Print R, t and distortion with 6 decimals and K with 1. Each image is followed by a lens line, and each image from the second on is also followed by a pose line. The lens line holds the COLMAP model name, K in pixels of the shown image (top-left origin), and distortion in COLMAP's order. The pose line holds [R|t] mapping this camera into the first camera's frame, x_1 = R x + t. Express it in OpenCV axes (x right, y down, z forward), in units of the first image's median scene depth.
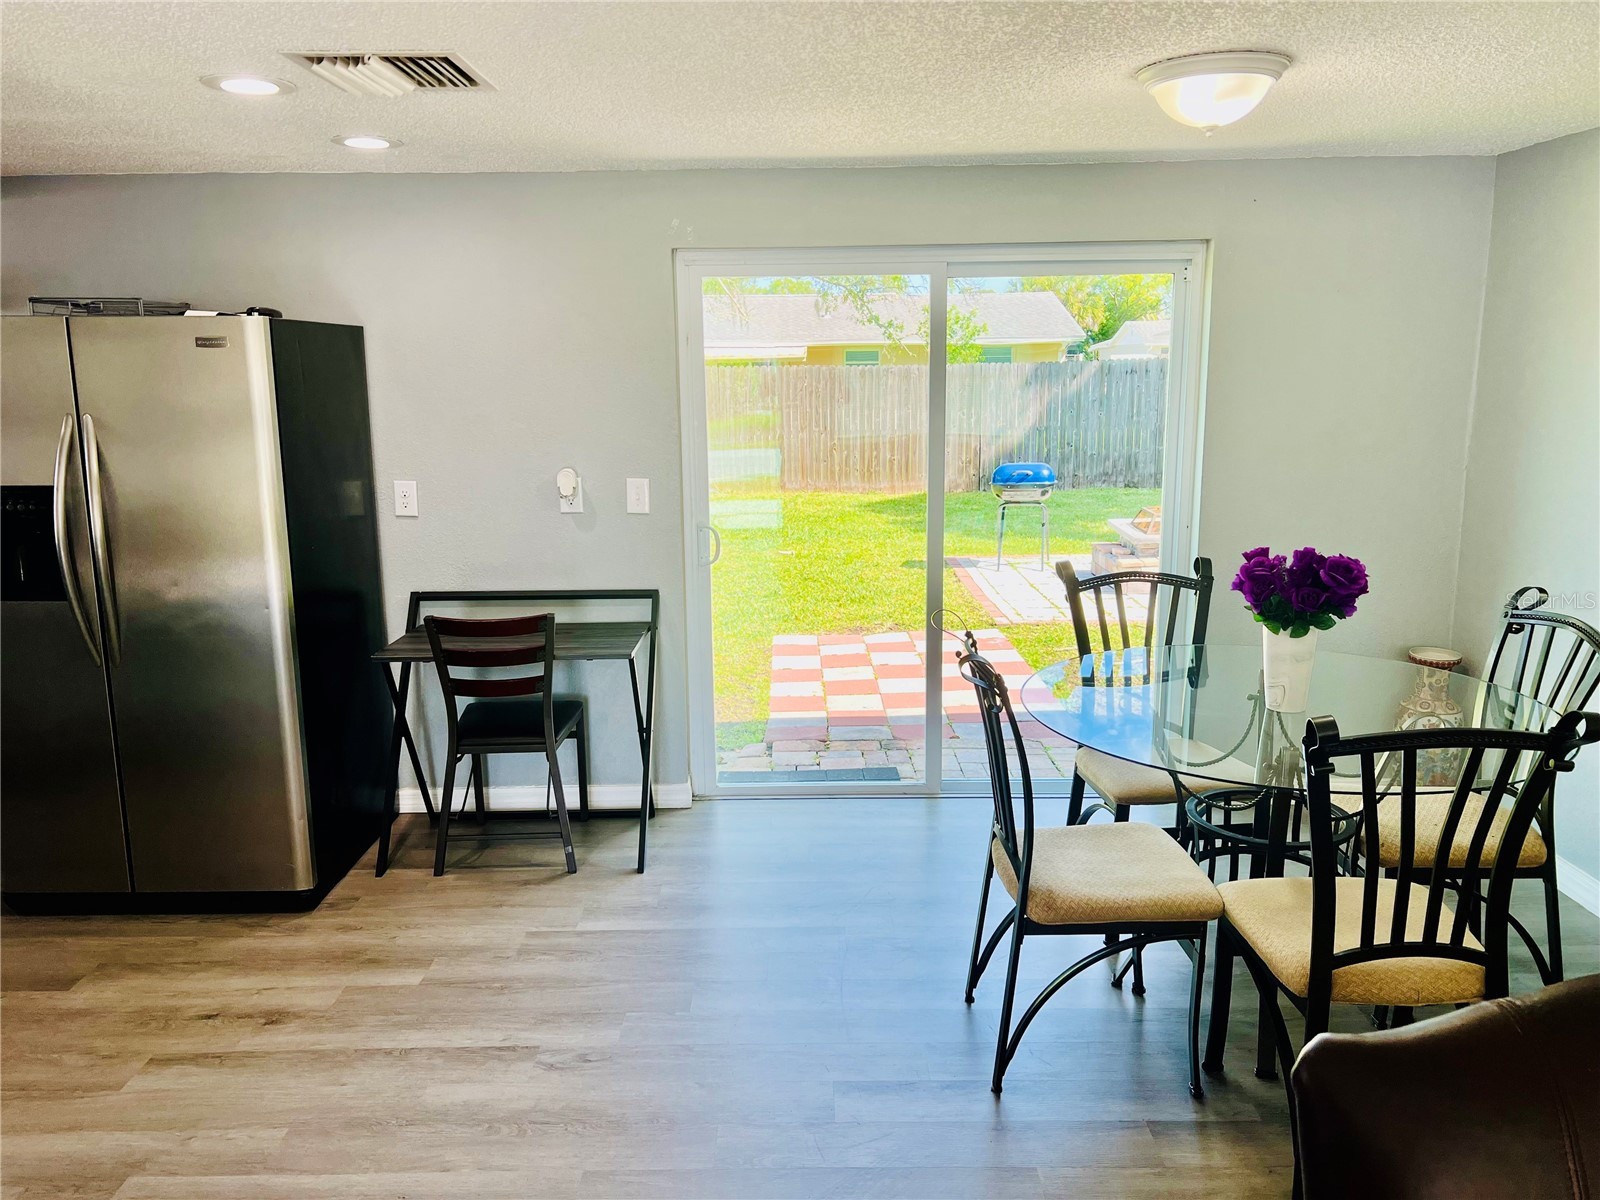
lens RADIAL K [[1203.4, 0, 800.3], [0, 1203.4, 601.7], [0, 0, 1]] dist [0.071150, -0.084238]
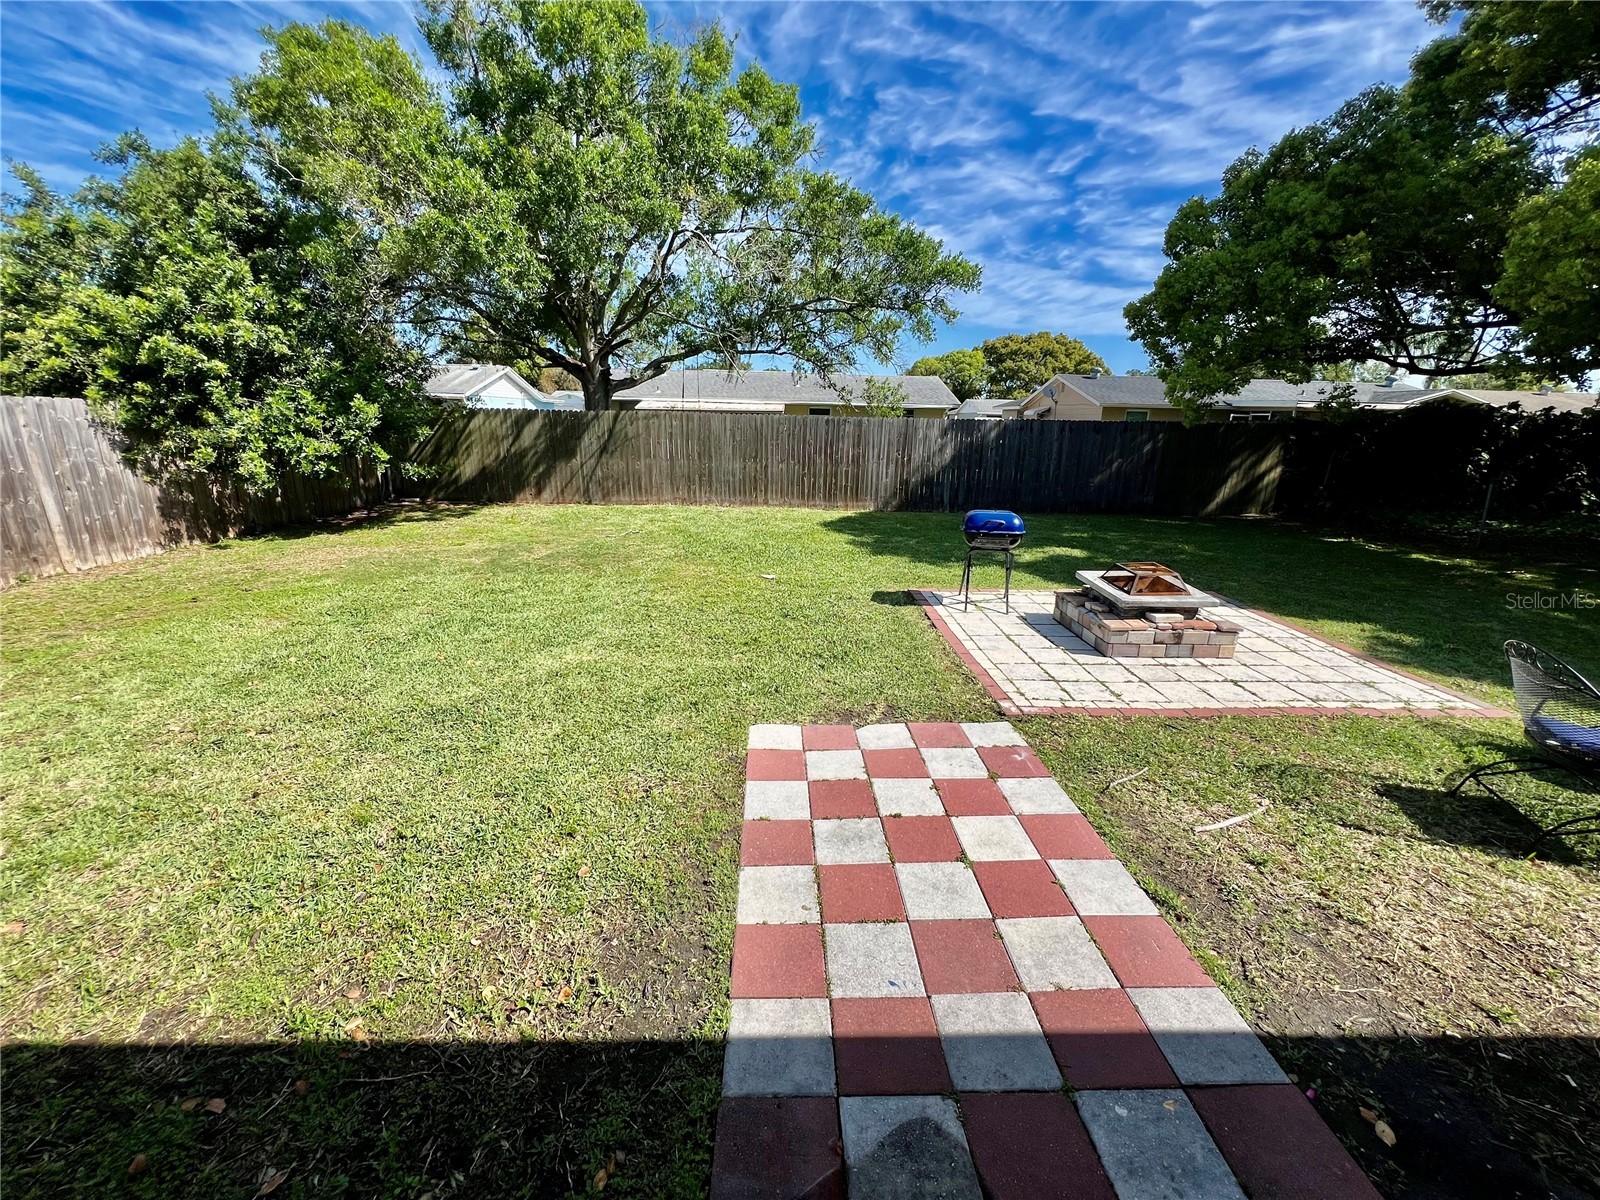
lens RADIAL K [[641.9, 0, 796.3], [0, 641.9, 597.1], [0, 0, 1]] dist [-0.002465, 0.000333]
pose [[0.999058, 0.025797, 0.034899, -0.015473], [-0.028439, 0.996591, 0.077445, -0.197670], [-0.032782, -0.078364, 0.996386, 1.103316]]
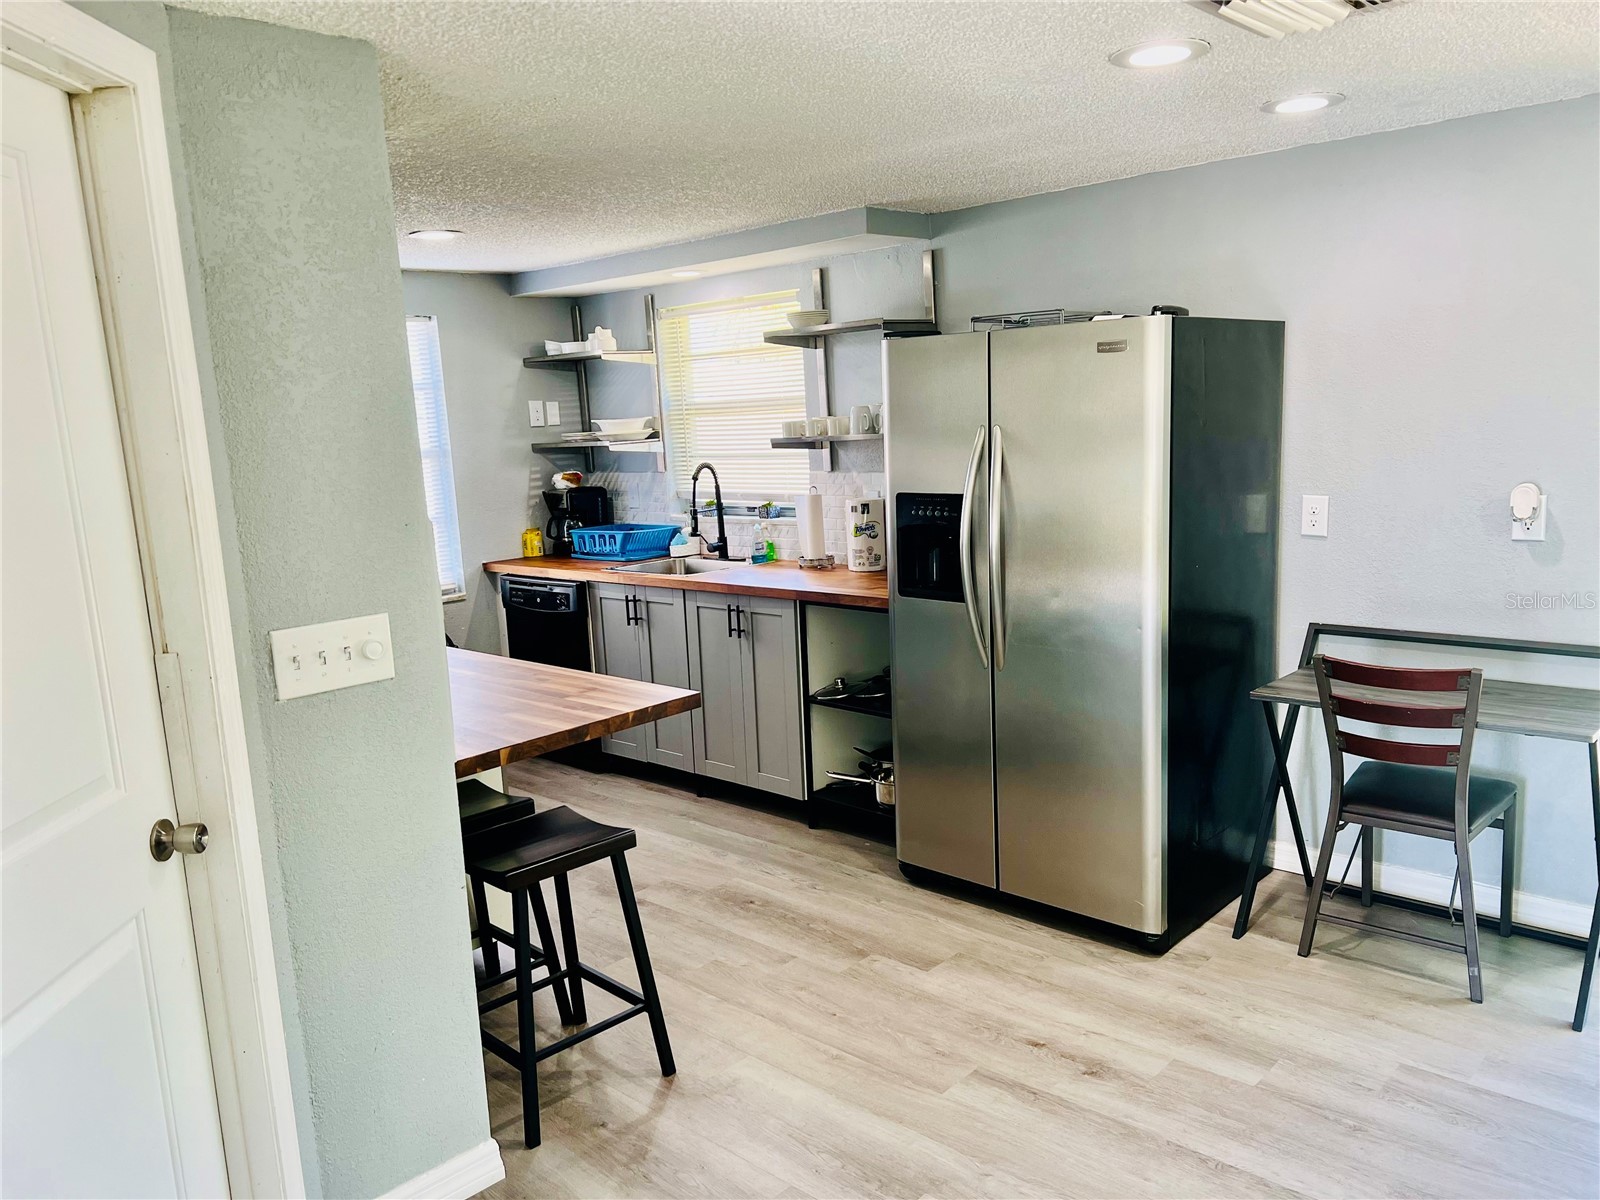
lens RADIAL K [[1203.4, 0, 815.0], [0, 1203.4, 615.7], [0, 0, 1]] dist [0.071150, -0.084238]
pose [[0.739632, 0.090604, -0.666885, -0.001012], [-0.088890, 0.995367, 0.036645, -0.014101], [0.667115, 0.032176, 0.744259, 0.118479]]
